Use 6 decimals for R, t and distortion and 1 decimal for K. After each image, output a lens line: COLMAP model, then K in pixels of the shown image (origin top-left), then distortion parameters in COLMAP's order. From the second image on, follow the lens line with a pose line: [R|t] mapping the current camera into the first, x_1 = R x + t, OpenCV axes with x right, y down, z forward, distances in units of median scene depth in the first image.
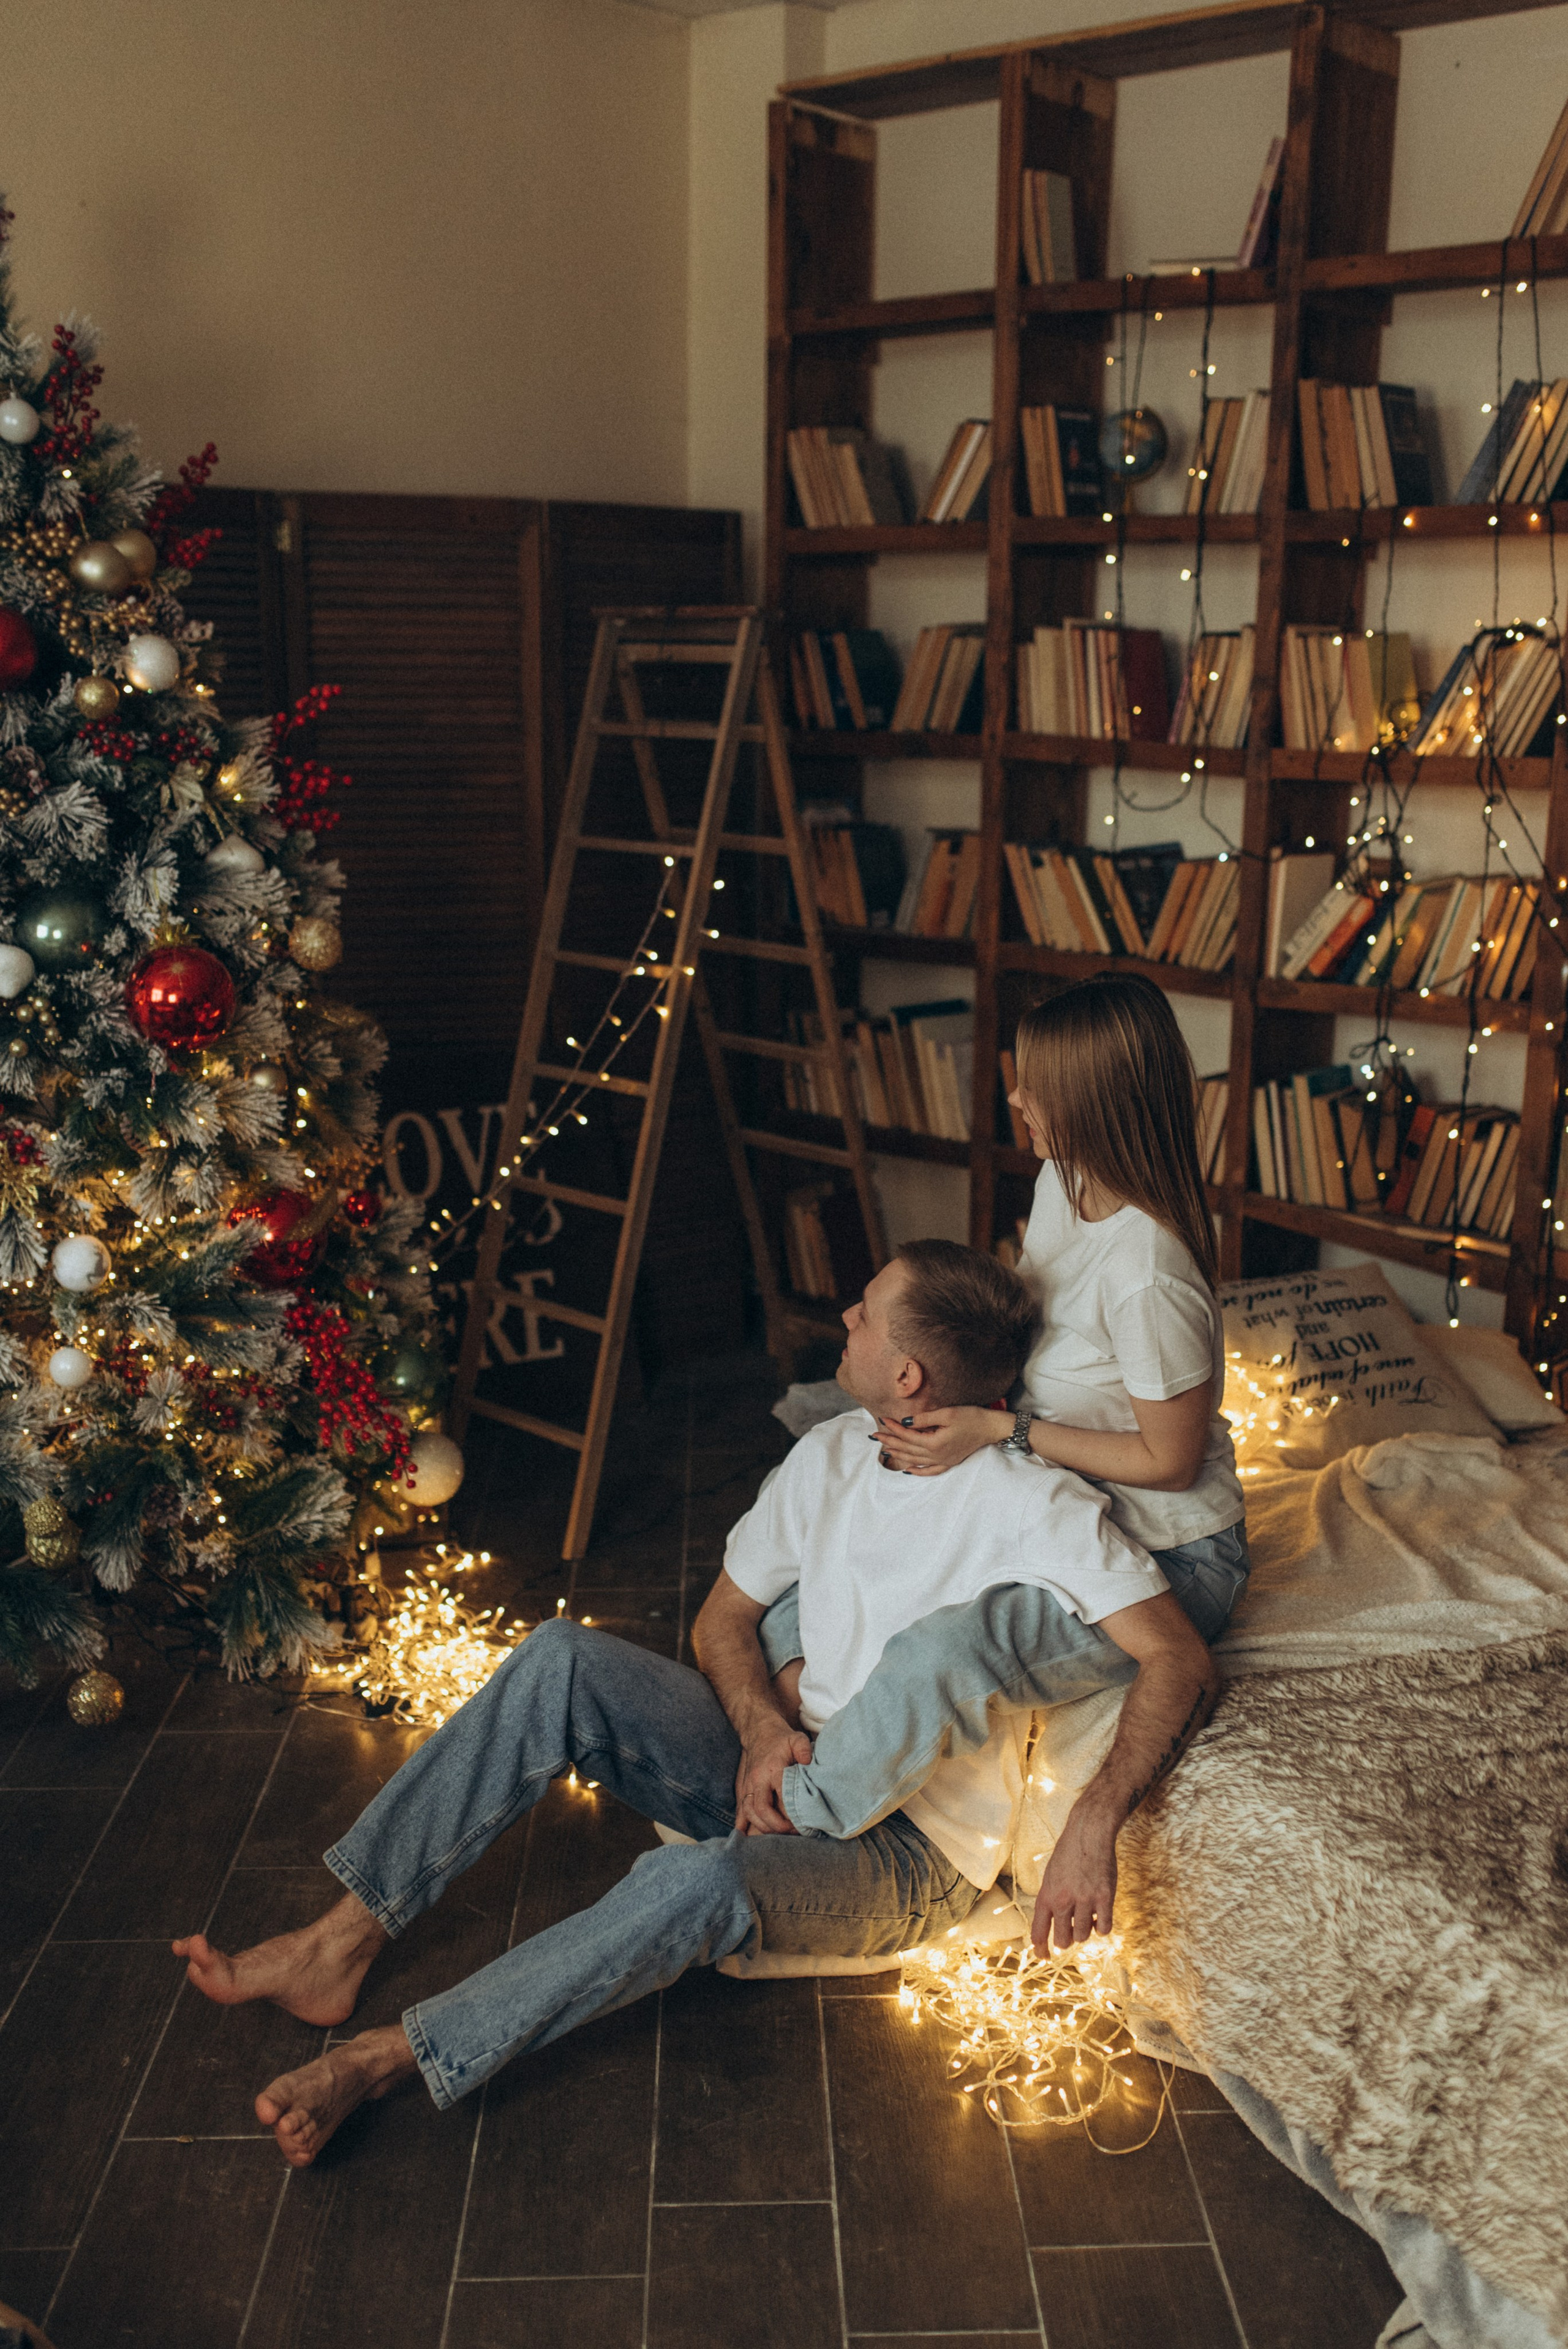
lens RADIAL K [[2333.1, 0, 734.3], [0, 2333.1, 1178.3], [0, 0, 1]] dist [-0.004026, 0.001090]
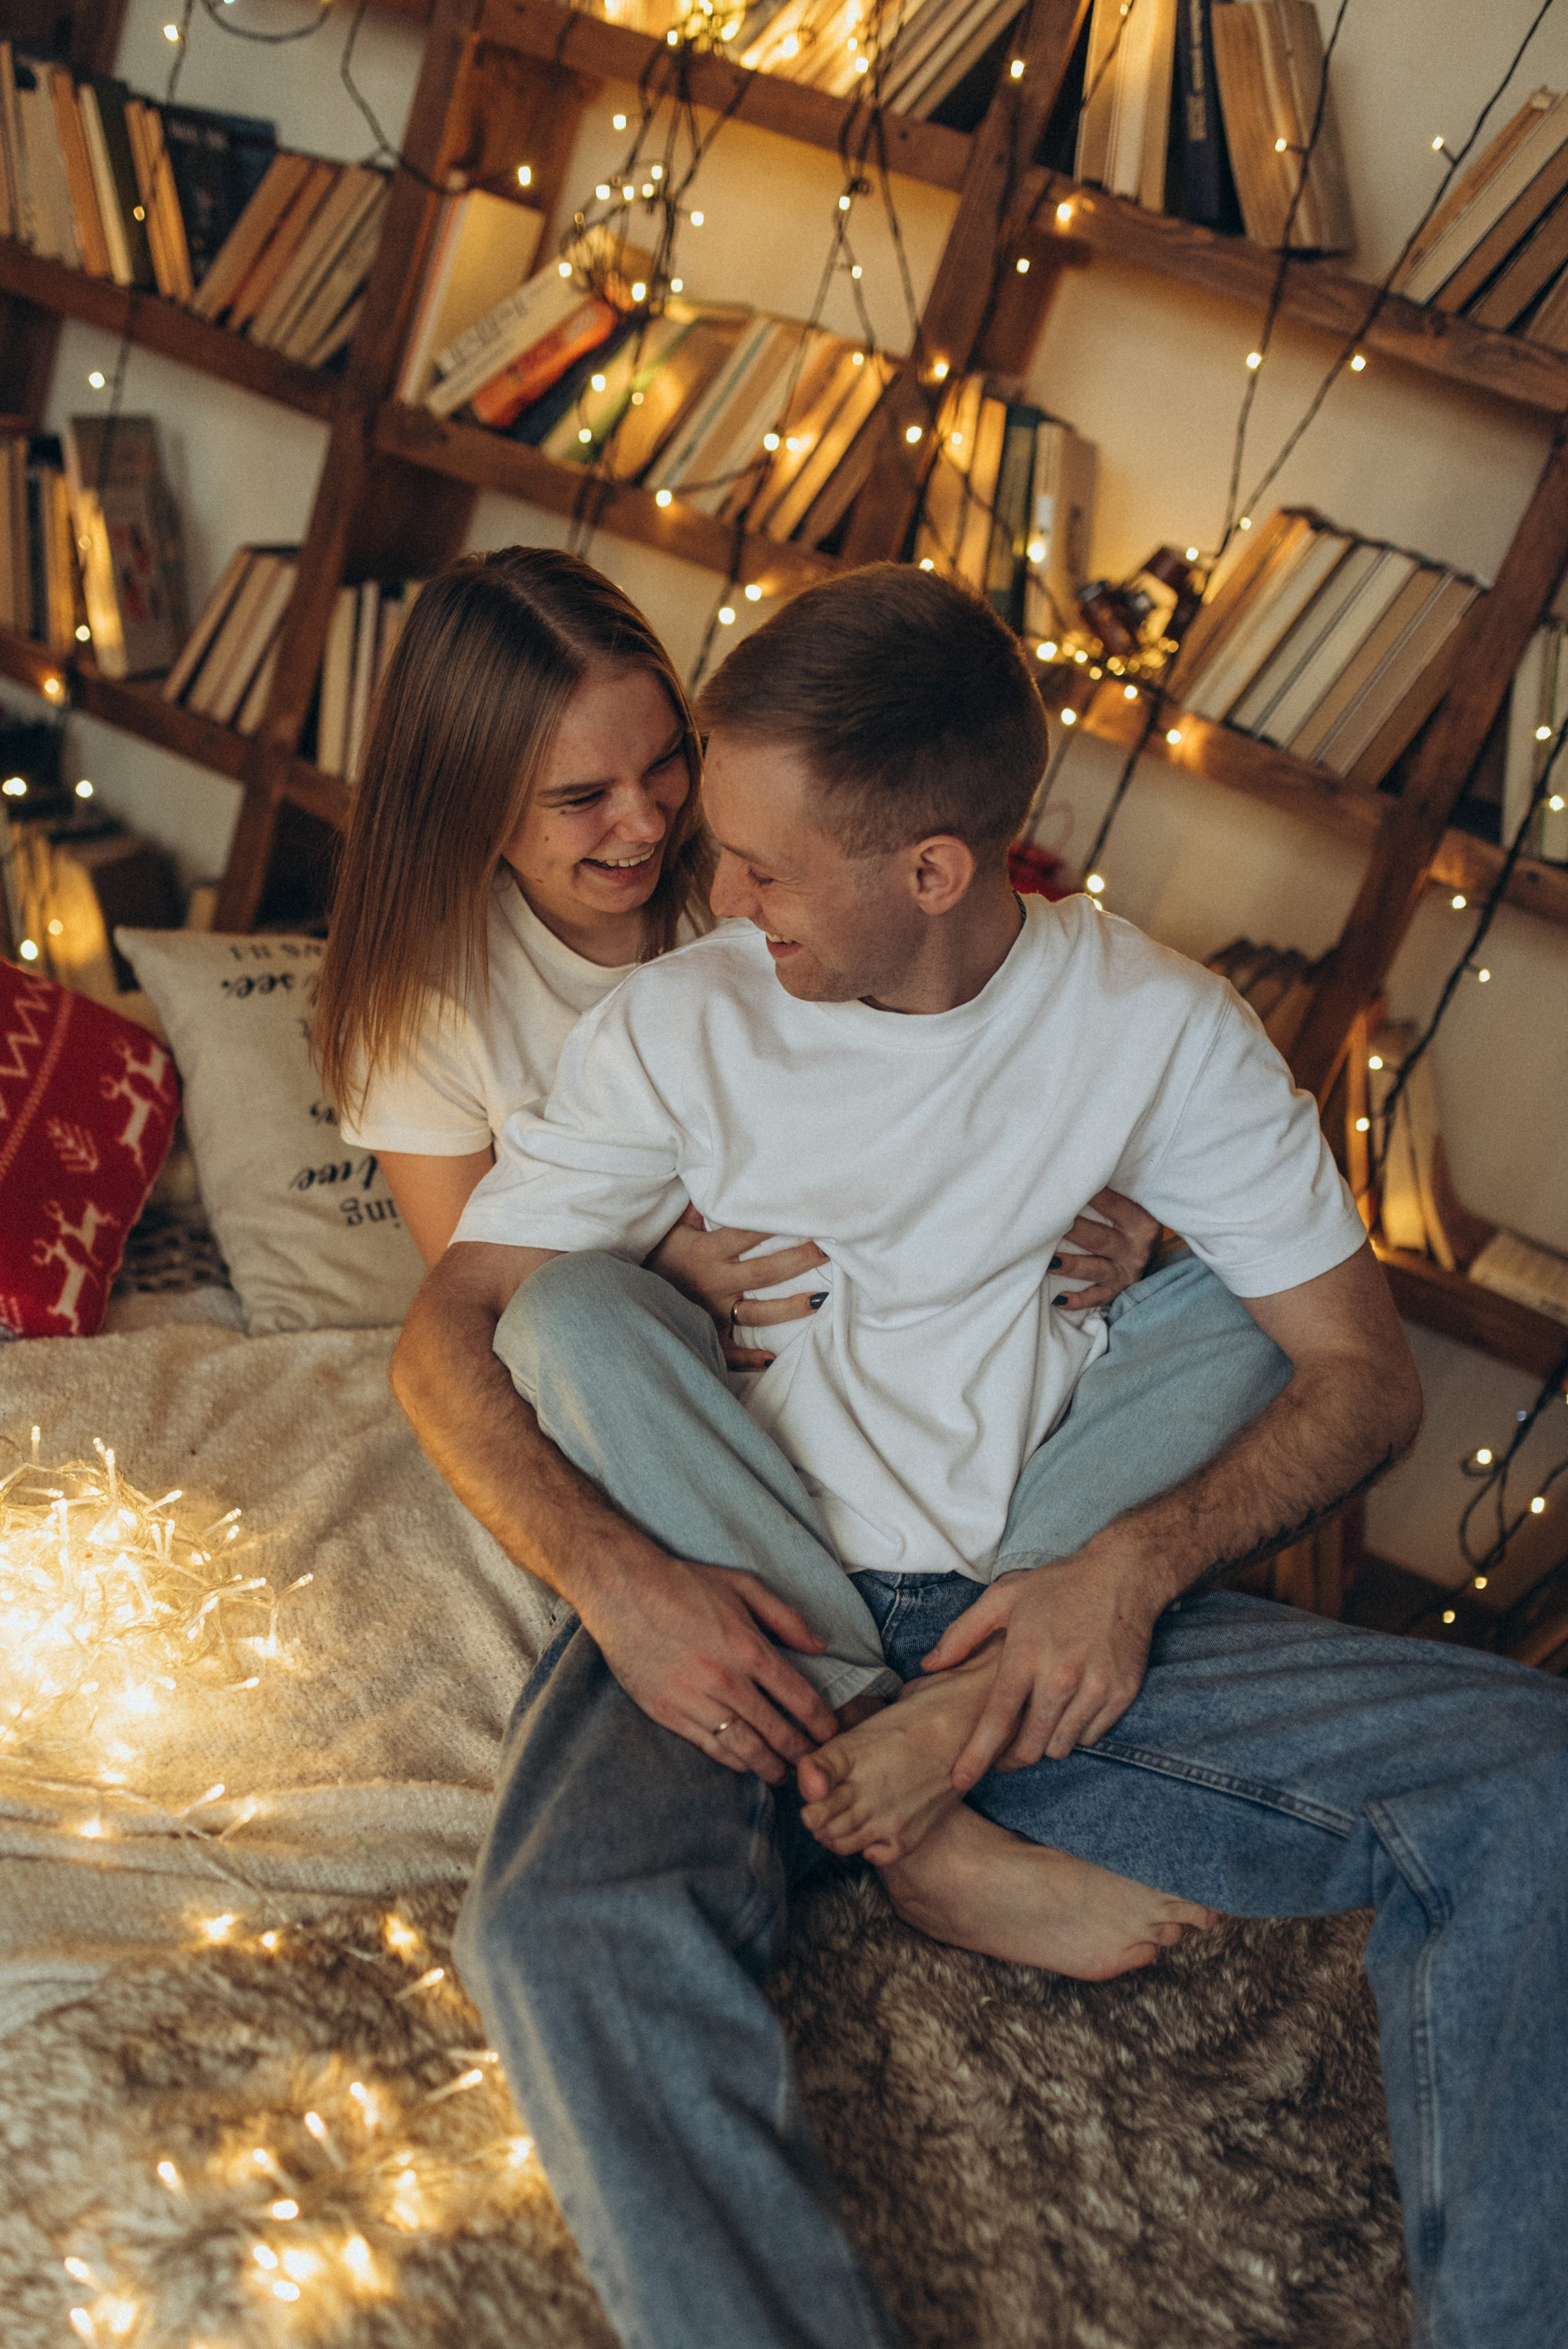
lens RADIAL K [[2333.1, 0, 734.3], [0, 2333.1, 1178.3], [0, 0, 1]] dist [-0.004026, 0.001090]
pose [[0.886128, 0.107549, 0.450788, 0.065955], [-0.214298, 0.957551, 0.192801, -0.032634], [-0.410917, -0.267449, 0.871561, 0.433045]]
